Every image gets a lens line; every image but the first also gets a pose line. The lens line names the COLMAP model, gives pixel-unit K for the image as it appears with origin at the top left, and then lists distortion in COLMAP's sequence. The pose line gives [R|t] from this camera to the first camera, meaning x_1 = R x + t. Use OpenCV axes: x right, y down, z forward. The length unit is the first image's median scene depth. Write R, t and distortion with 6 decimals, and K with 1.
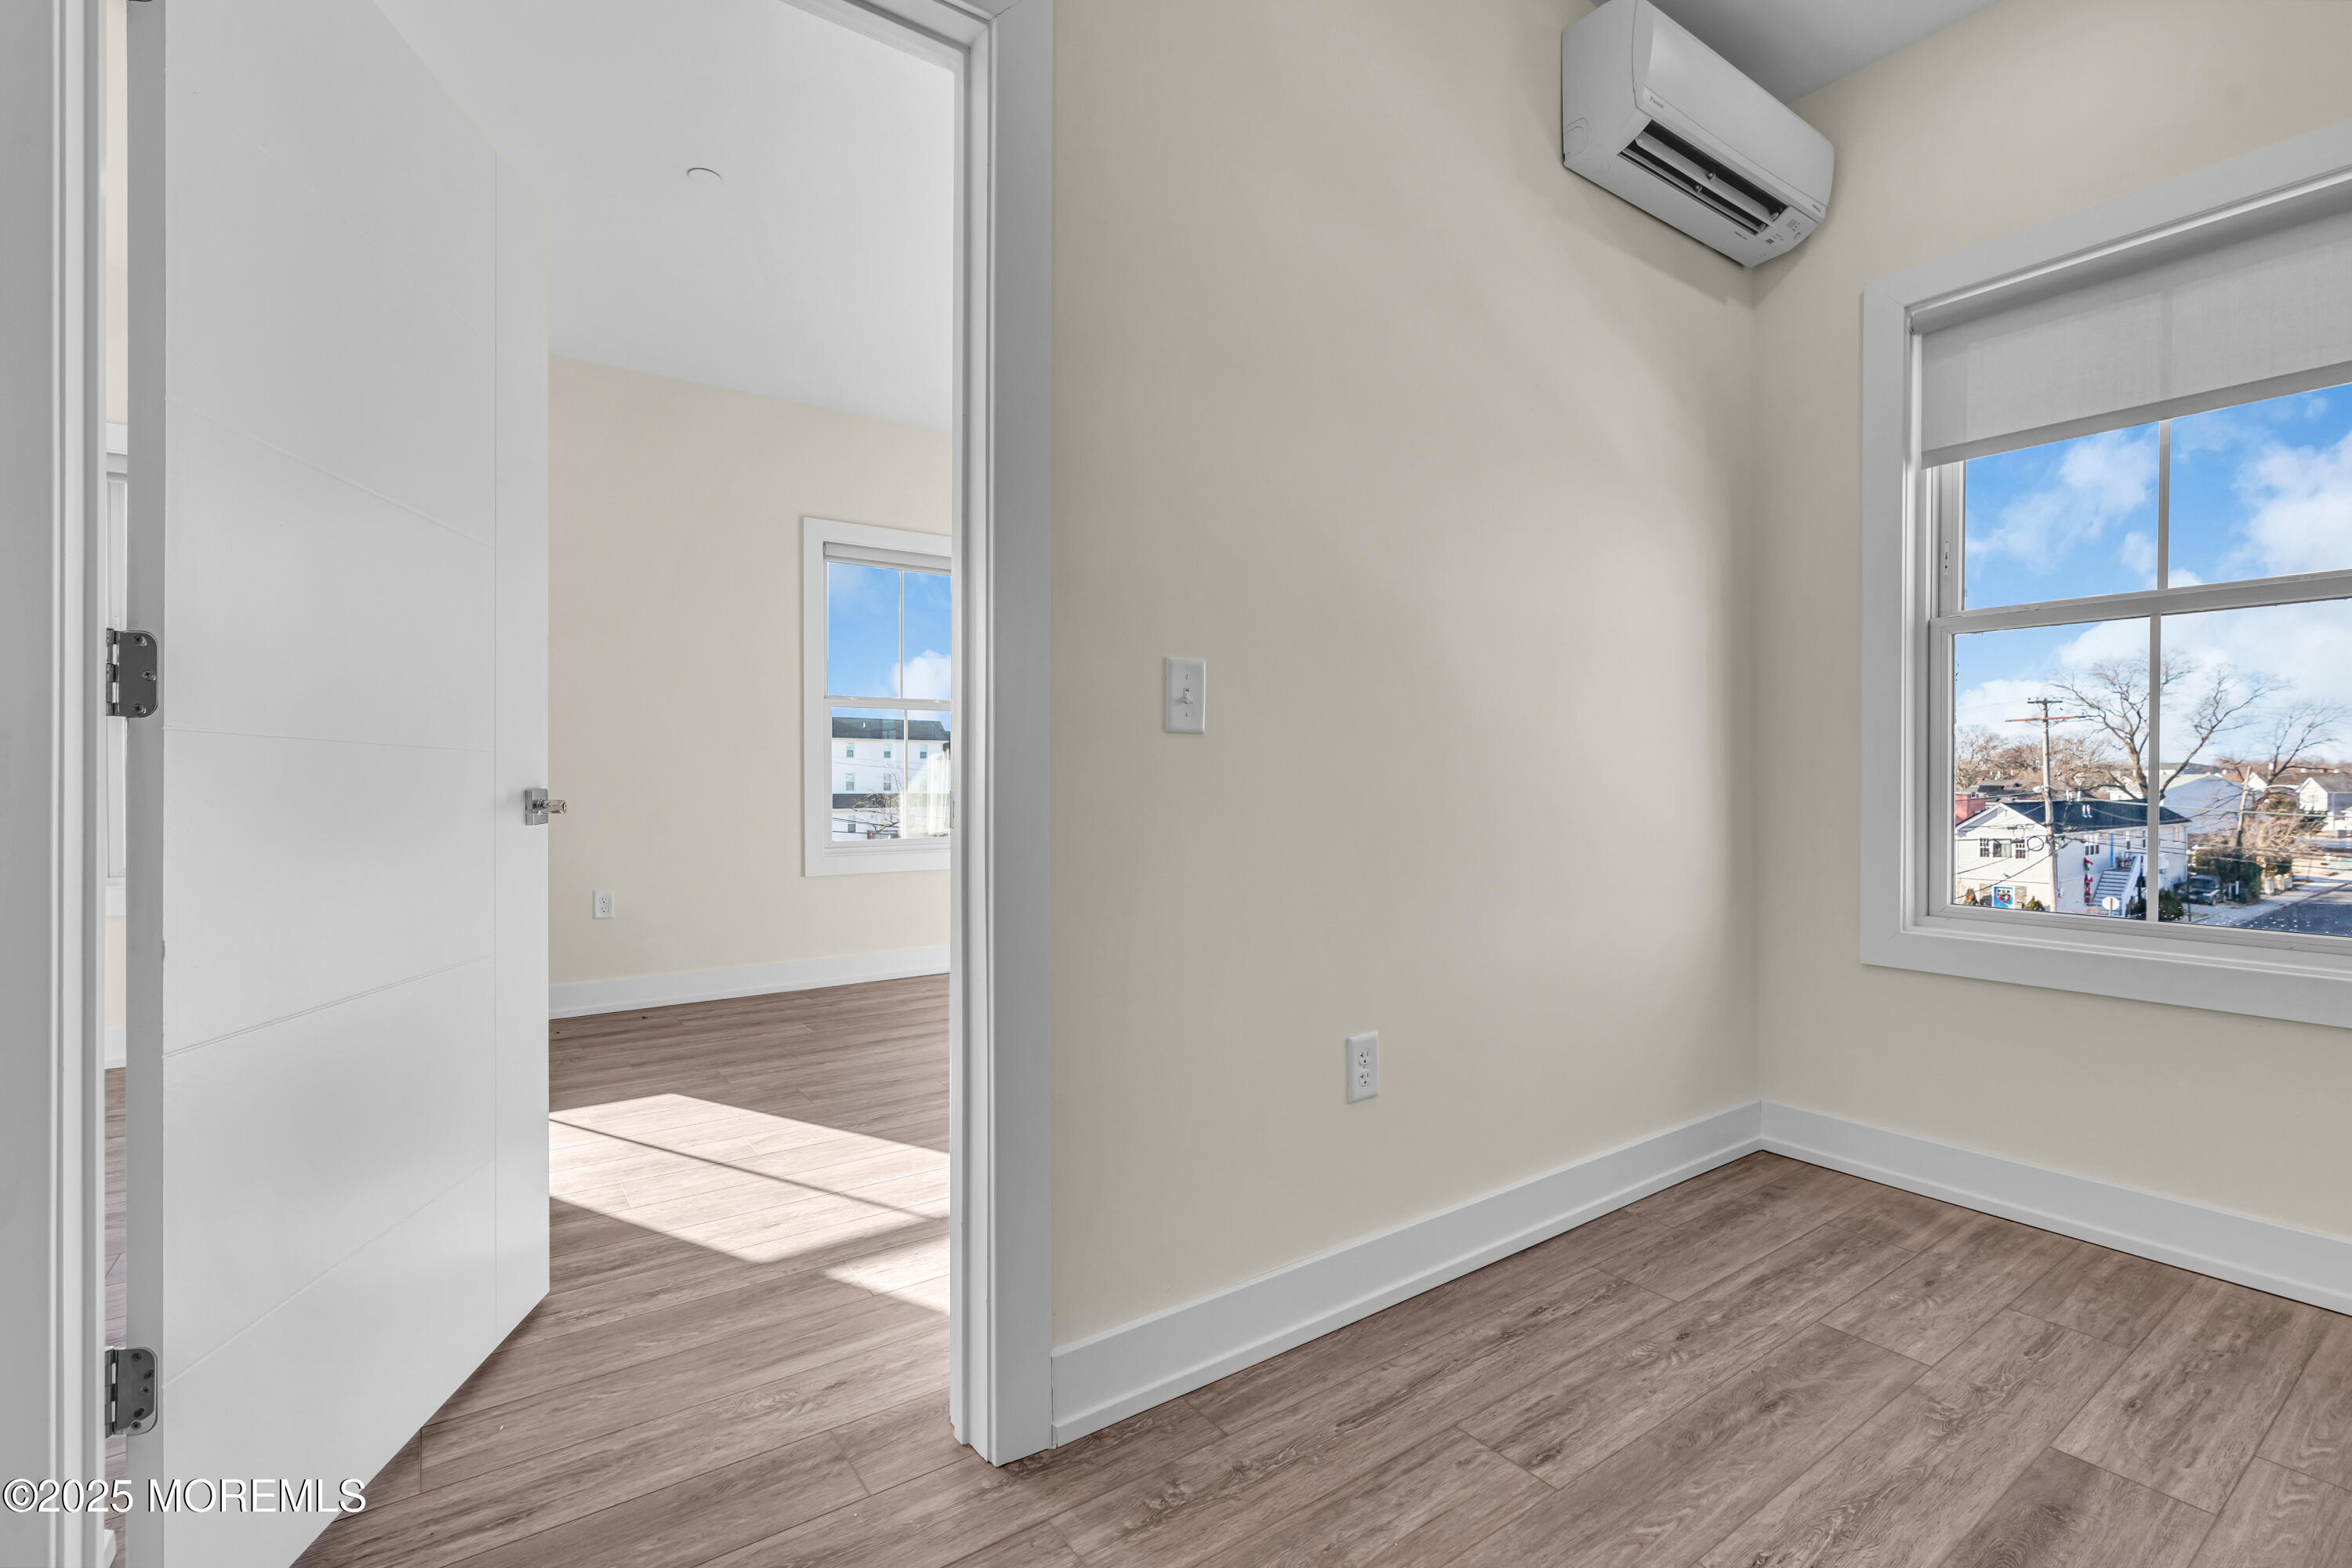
lens RADIAL K [[1070.3, 0, 1192.6], [0, 1070.3, 781.7], [0, 0, 1]] dist [0.001061, 0.000563]
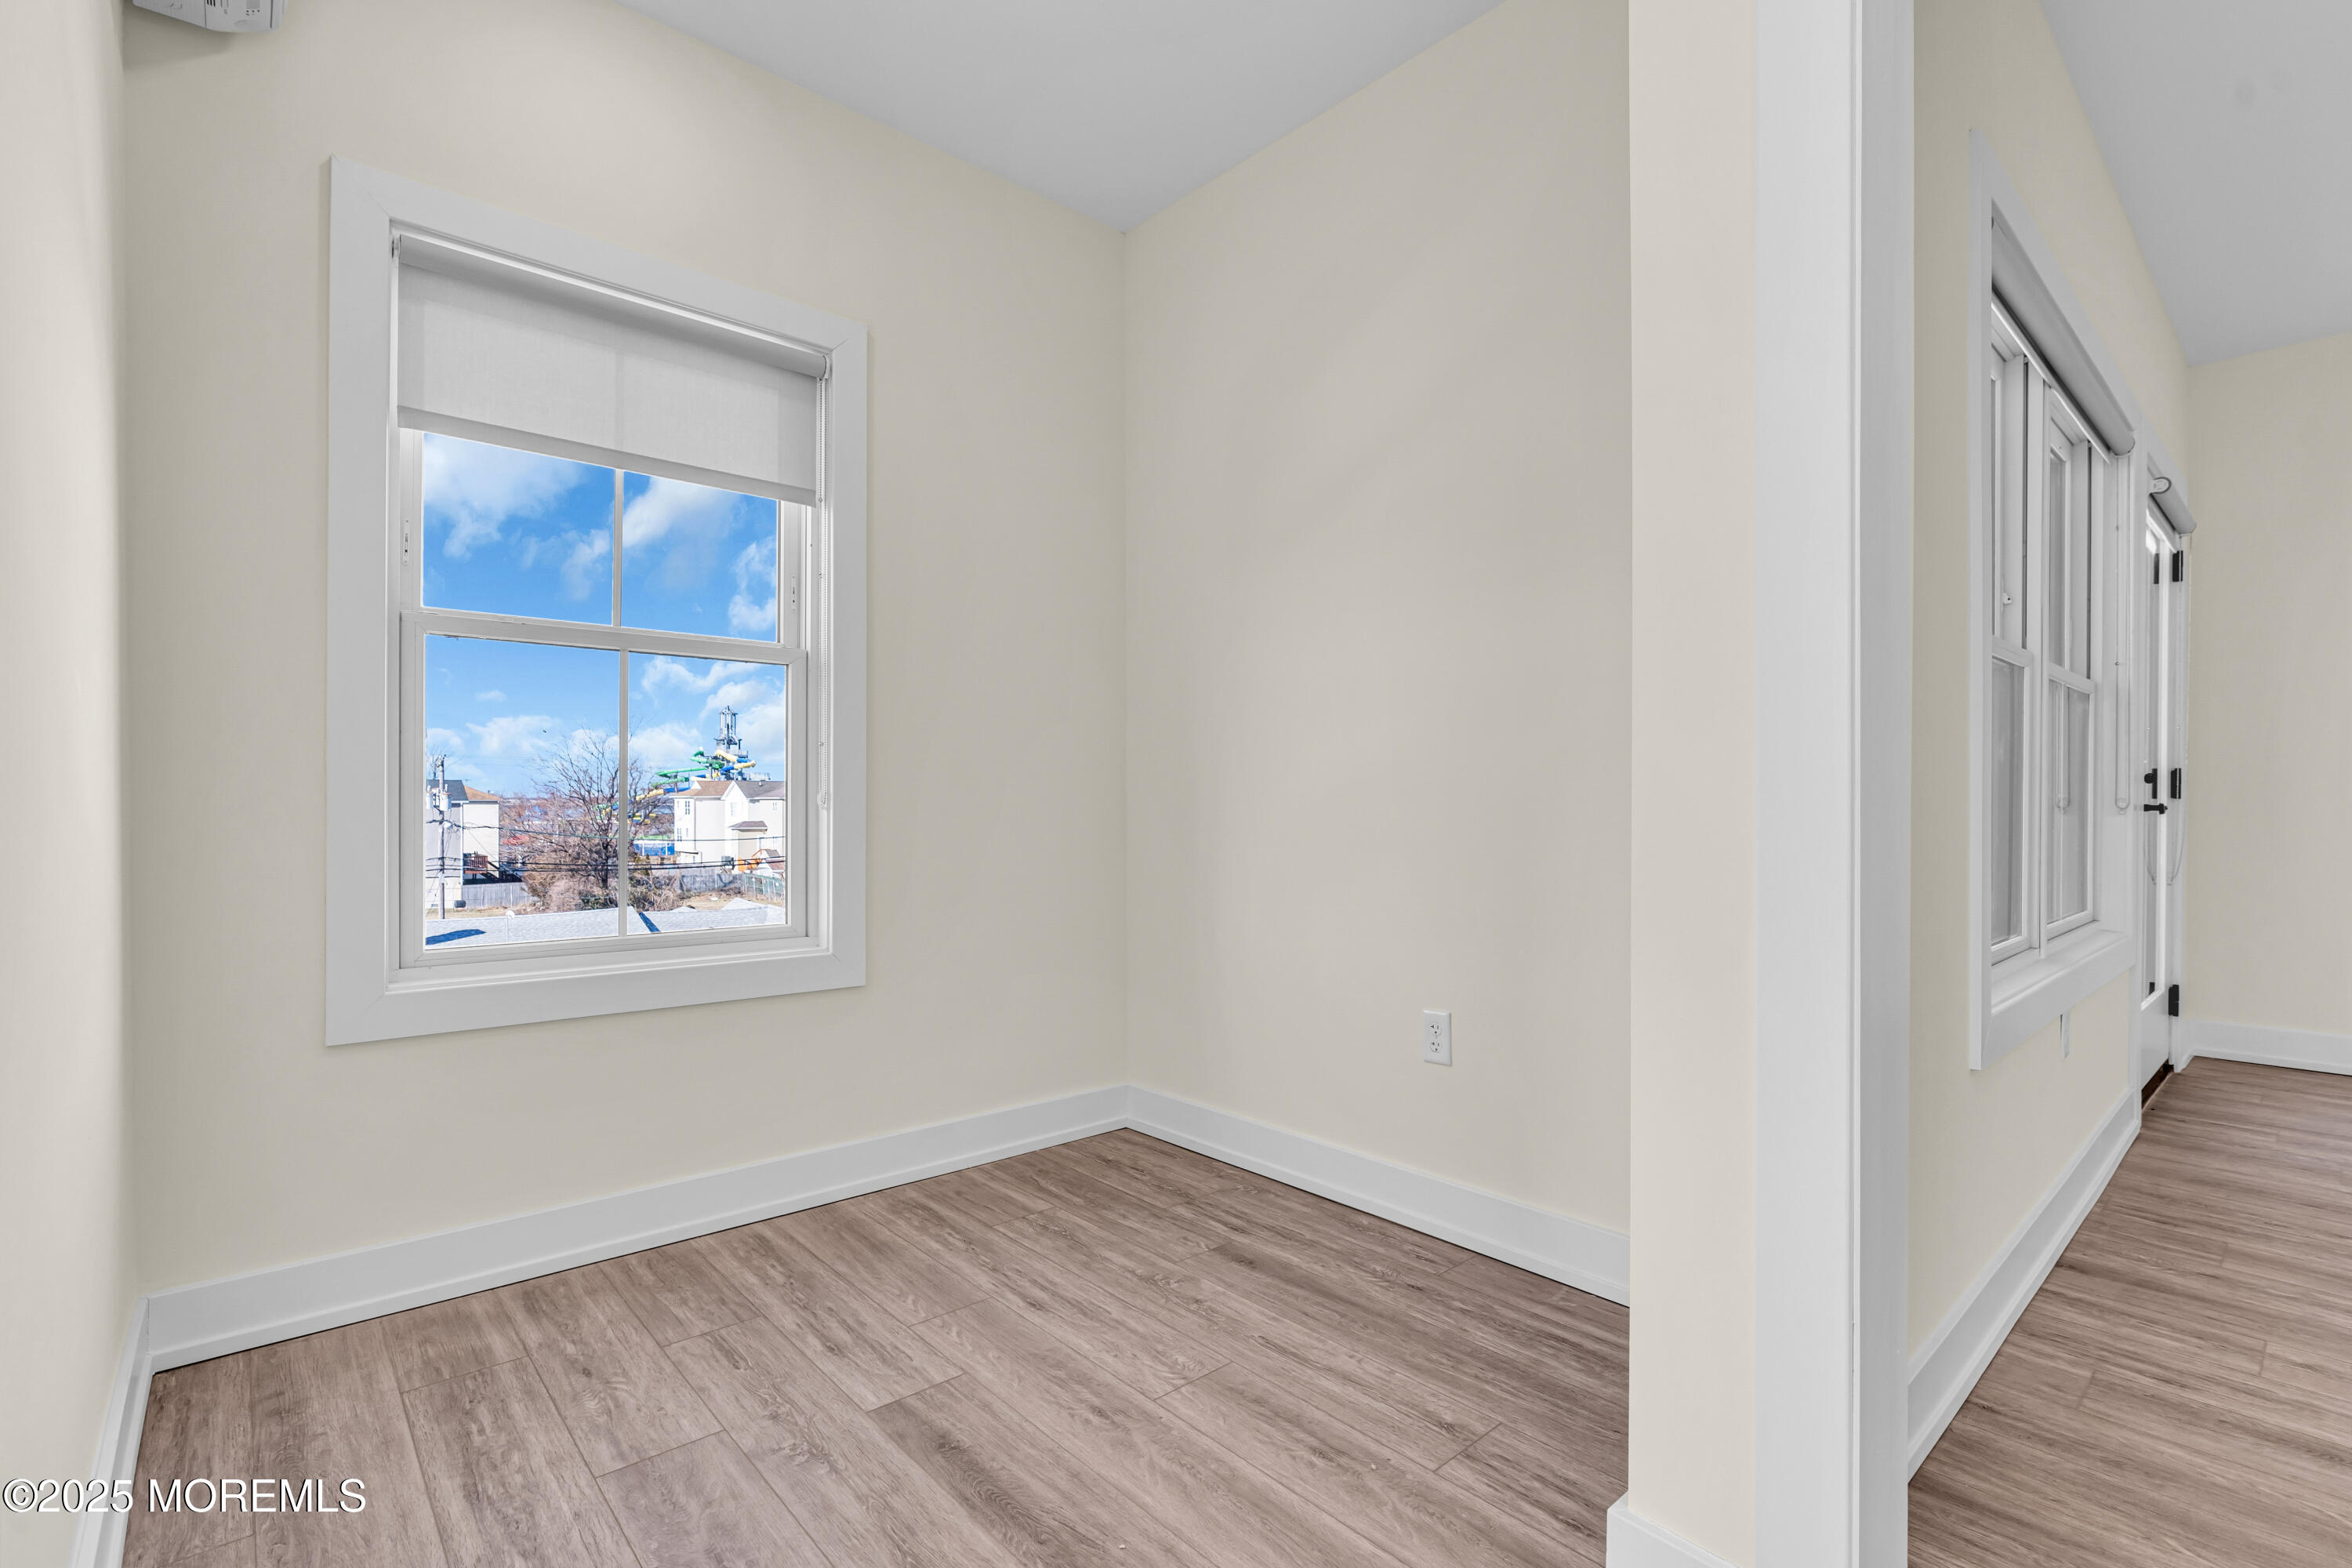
lens RADIAL K [[1061.2, 0, 1207.3], [0, 1061.2, 805.9], [0, 0, 1]] dist [-0.001645, 0.000255]
pose [[-0.112050, -0.002715, 0.993699, -0.204678], [-0.000436, 0.999996, 0.002683, -0.003611], [-0.993703, -0.000133, -0.112050, 0.495547]]
